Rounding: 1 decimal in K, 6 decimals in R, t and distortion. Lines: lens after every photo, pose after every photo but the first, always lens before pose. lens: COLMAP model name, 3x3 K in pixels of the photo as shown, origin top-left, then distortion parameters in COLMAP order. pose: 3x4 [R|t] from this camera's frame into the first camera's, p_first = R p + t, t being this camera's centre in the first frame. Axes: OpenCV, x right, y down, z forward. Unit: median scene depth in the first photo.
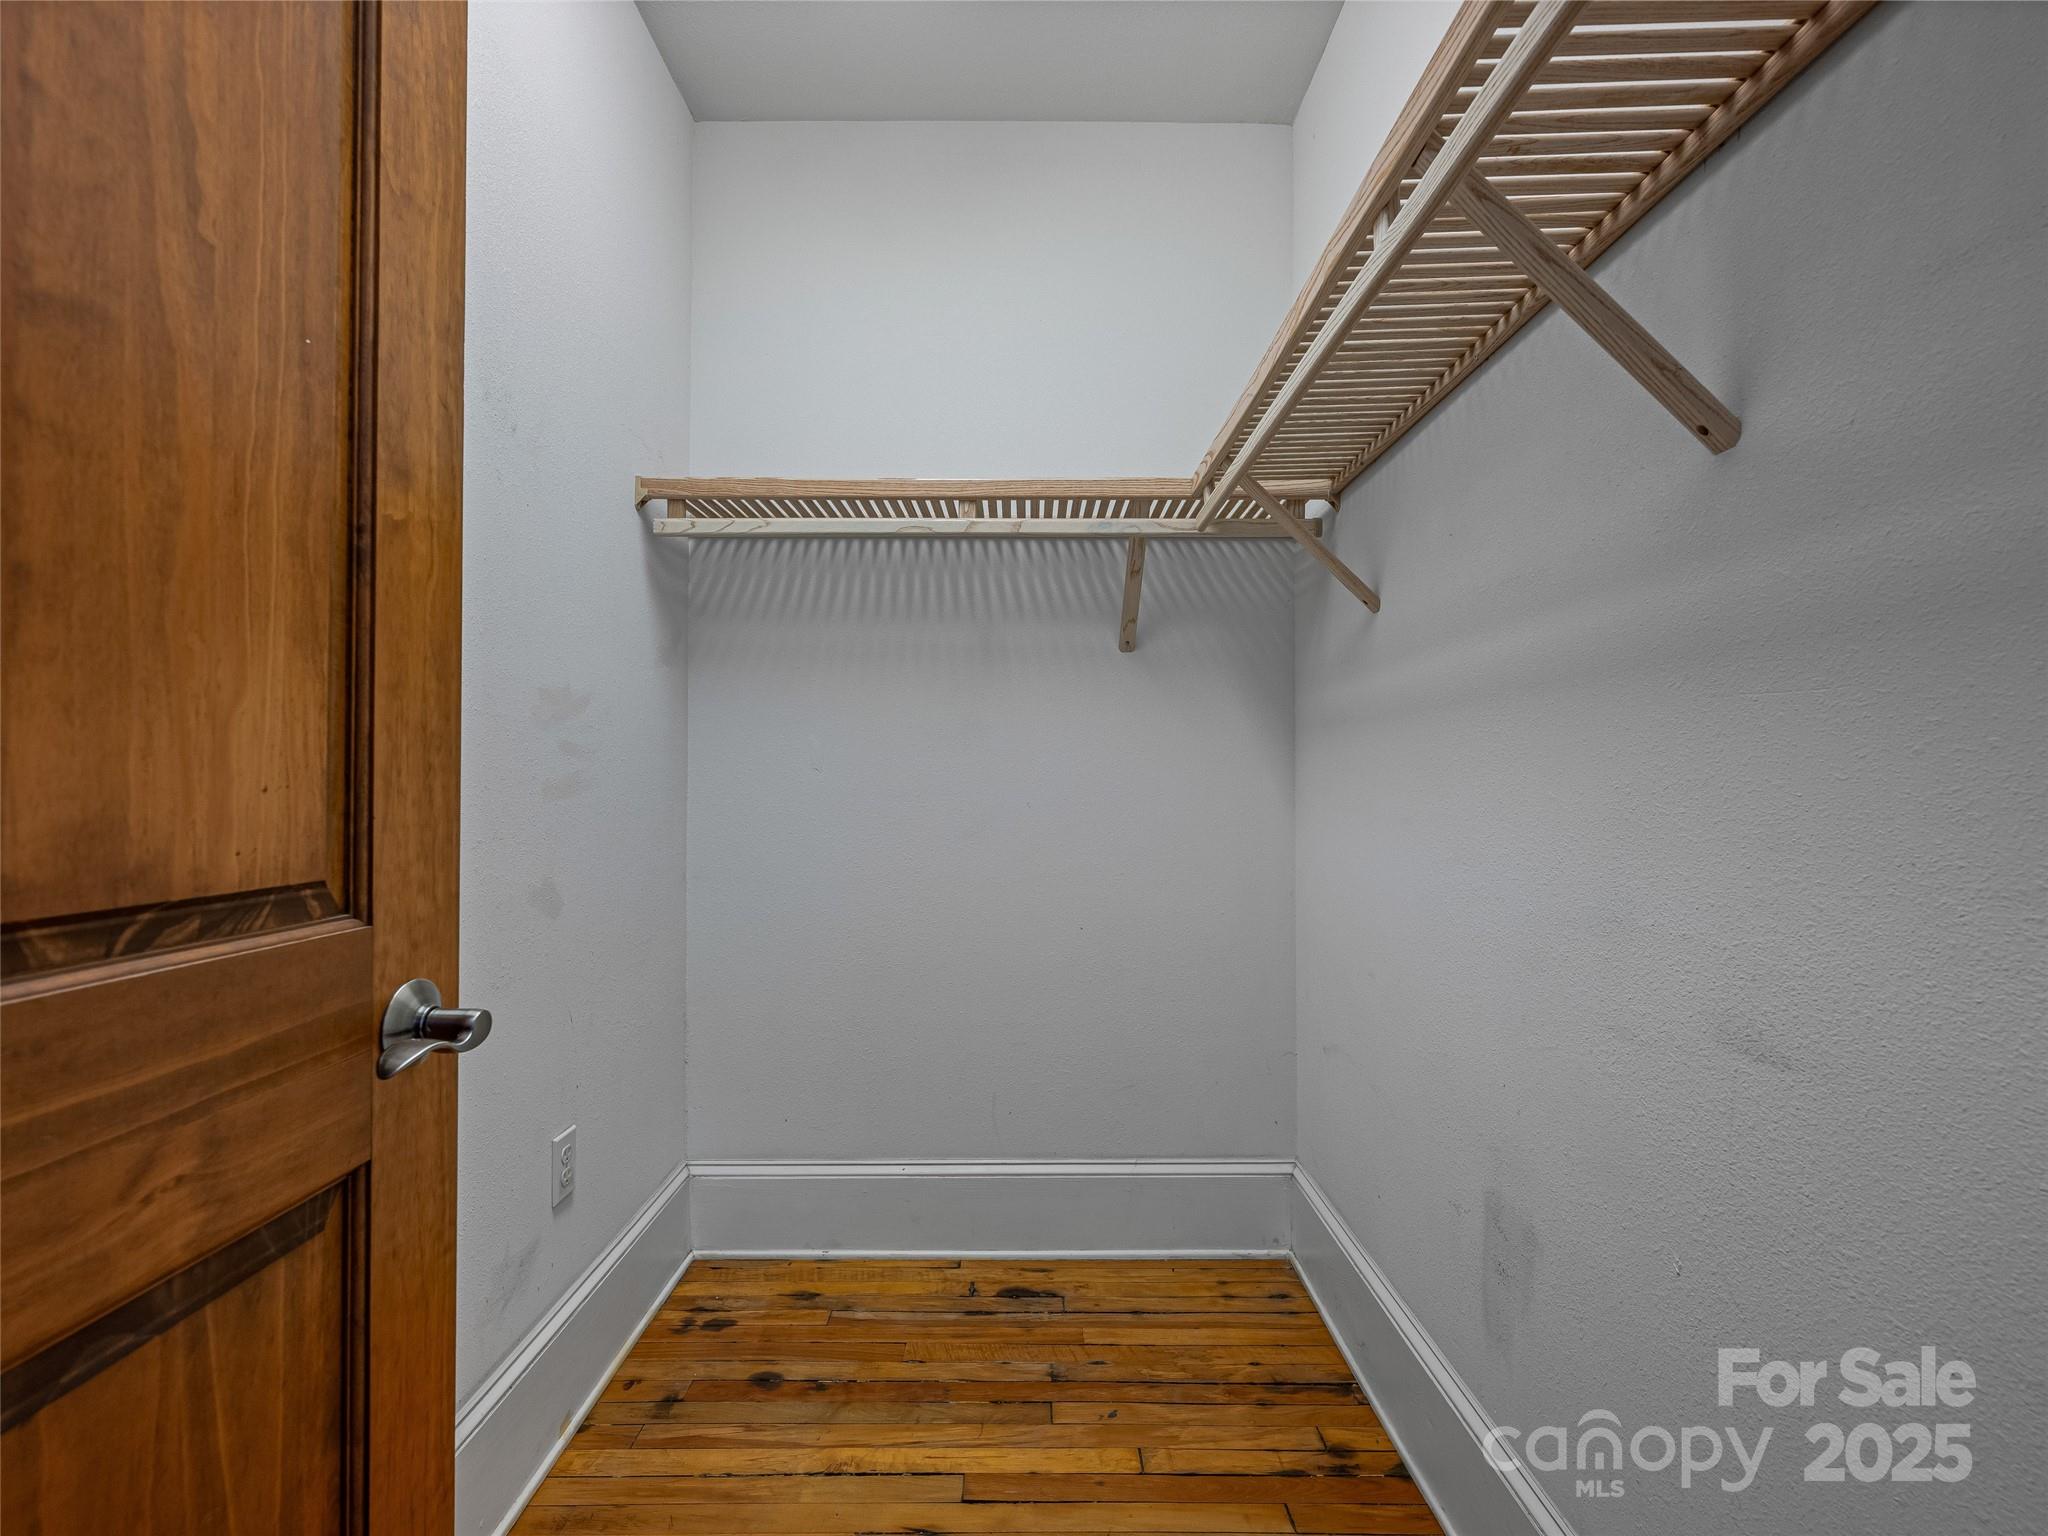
lens RADIAL K [[919.2, 0, 1023.3], [0, 919.2, 769.8], [0, 0, 1]] dist [-0.001079, -0.000084]
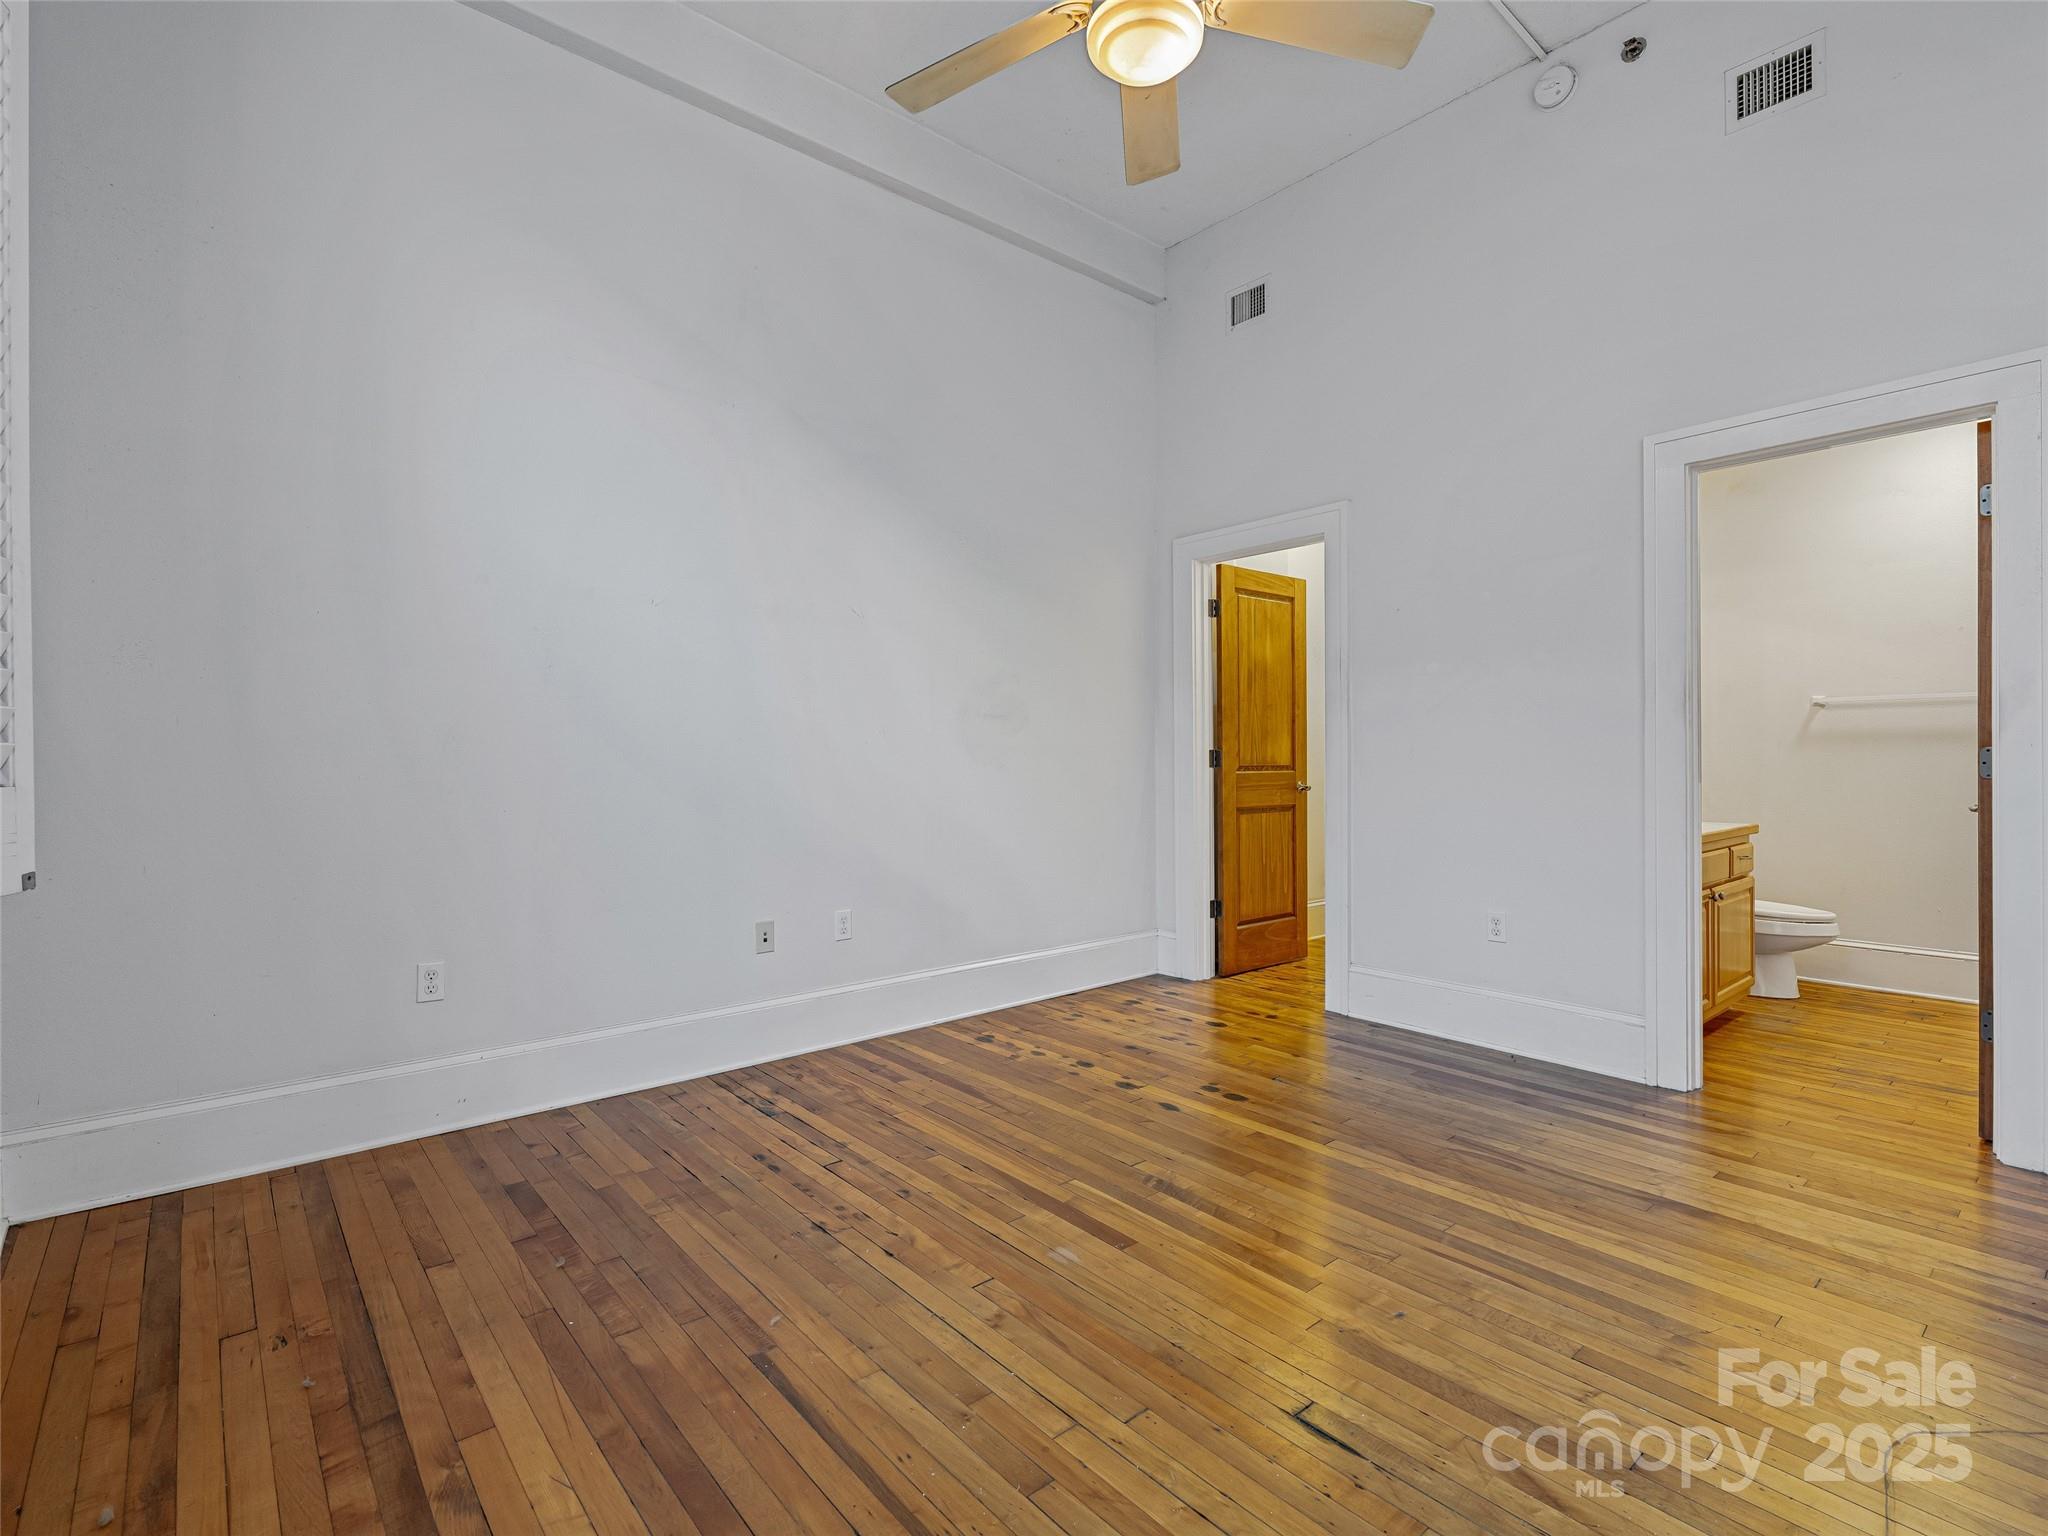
lens RADIAL K [[975.6, 0, 1024.8], [0, 975.6, 761.4], [0, 0, 1]] dist [0.000028, 0.000000]
pose [[0.645703, 0.000923, -0.763588, 3.824069], [0.014246, 0.999811, 0.013255, -0.044483], [0.763456, -0.019437, 0.645568, -5.655586]]
